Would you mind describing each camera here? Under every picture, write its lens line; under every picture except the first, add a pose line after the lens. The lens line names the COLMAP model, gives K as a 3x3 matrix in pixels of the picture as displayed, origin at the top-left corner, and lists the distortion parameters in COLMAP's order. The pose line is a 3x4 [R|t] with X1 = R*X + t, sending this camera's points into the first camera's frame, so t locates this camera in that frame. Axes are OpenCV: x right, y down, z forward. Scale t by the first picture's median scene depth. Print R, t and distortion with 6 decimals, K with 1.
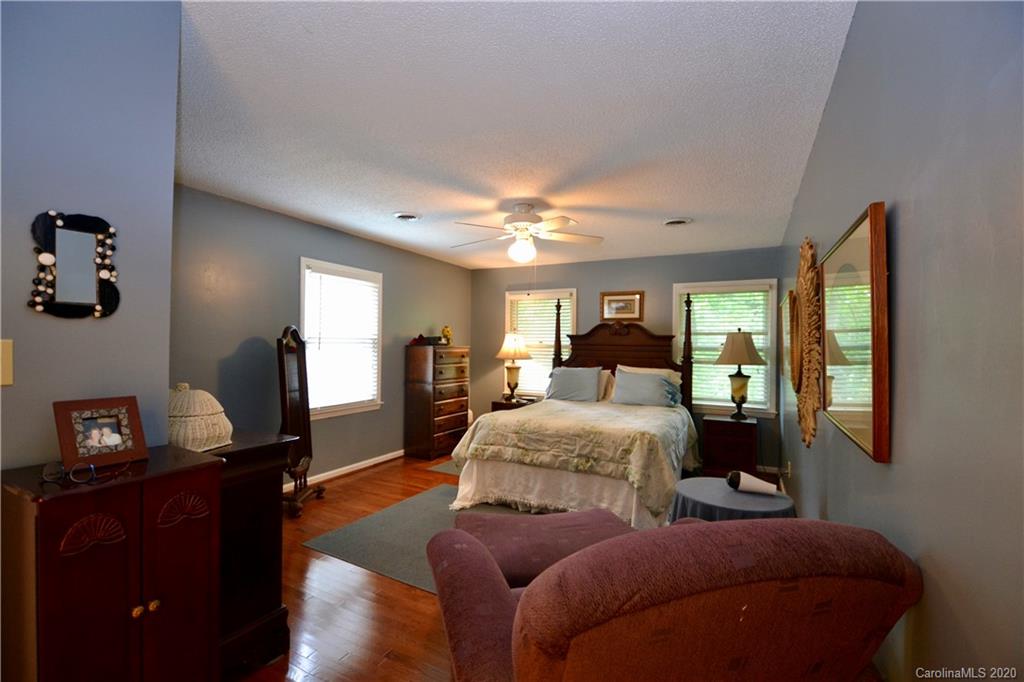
lens RADIAL K [[456.8, 0, 504.2], [0, 456.8, 341.8], [0, 0, 1]] dist [0.003217, -0.013242]
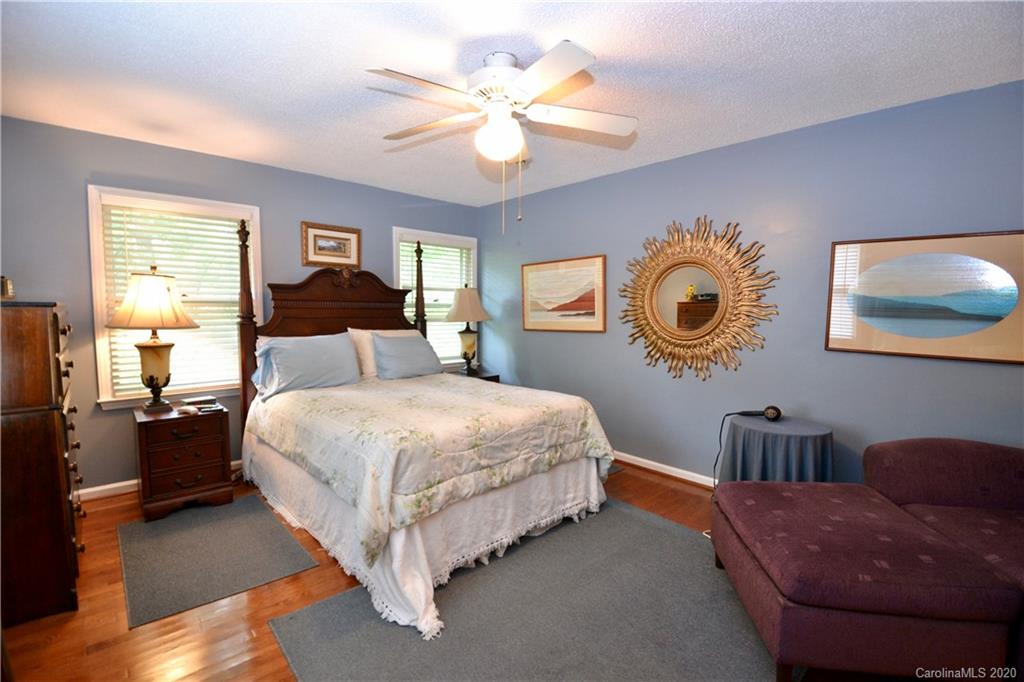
lens RADIAL K [[456.8, 0, 504.2], [0, 456.8, 341.8], [0, 0, 1]] dist [0.003217, -0.013242]
pose [[0.320546, -0.081954, 0.943681, -0.509967], [-0.011620, 0.995835, 0.090430, 0.005013], [-0.947162, -0.039952, 0.318259, 0.756794]]
